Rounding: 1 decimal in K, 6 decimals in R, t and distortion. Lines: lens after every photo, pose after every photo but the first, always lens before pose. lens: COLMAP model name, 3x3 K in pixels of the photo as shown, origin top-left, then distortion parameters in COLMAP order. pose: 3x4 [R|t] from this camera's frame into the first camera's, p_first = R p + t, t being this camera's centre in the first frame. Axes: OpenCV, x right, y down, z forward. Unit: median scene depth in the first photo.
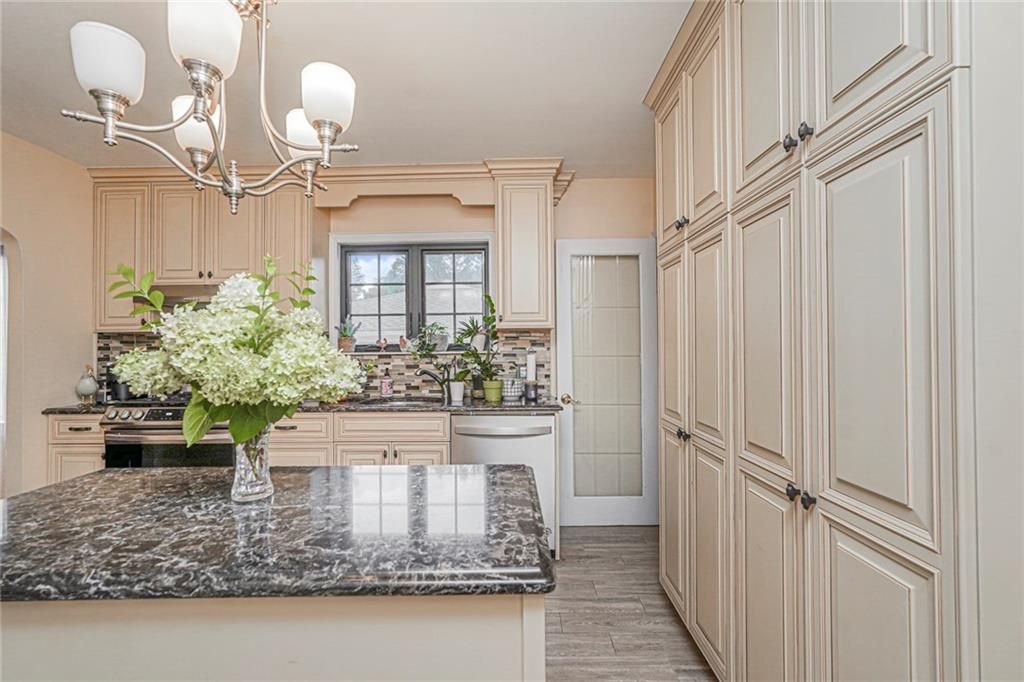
lens RADIAL K [[463.9, 0, 509.7], [0, 463.9, 342.6], [0, 0, 1]] dist [-0.009755, 0.006398]
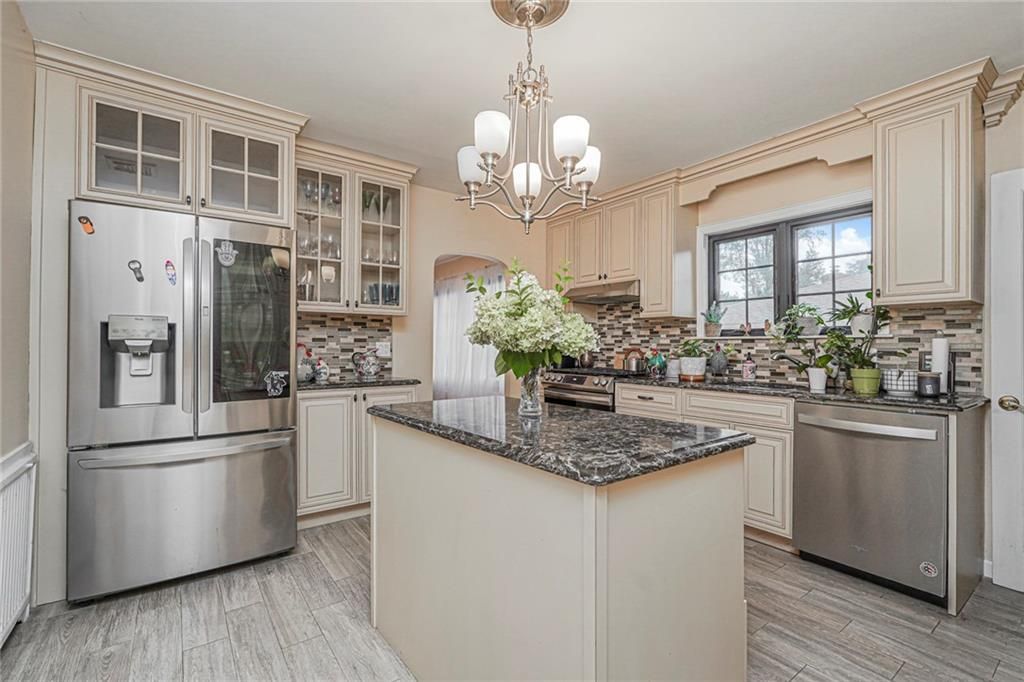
lens RADIAL K [[463.9, 0, 517.1], [0, 463.9, 340.8], [0, 0, 1]] dist [-0.009755, 0.006398]
pose [[0.612006, 0.004084, -0.790843, 0.213060], [-0.000822, 0.999989, 0.004528, 0.025850], [0.790853, -0.002122, 0.612003, 0.004036]]
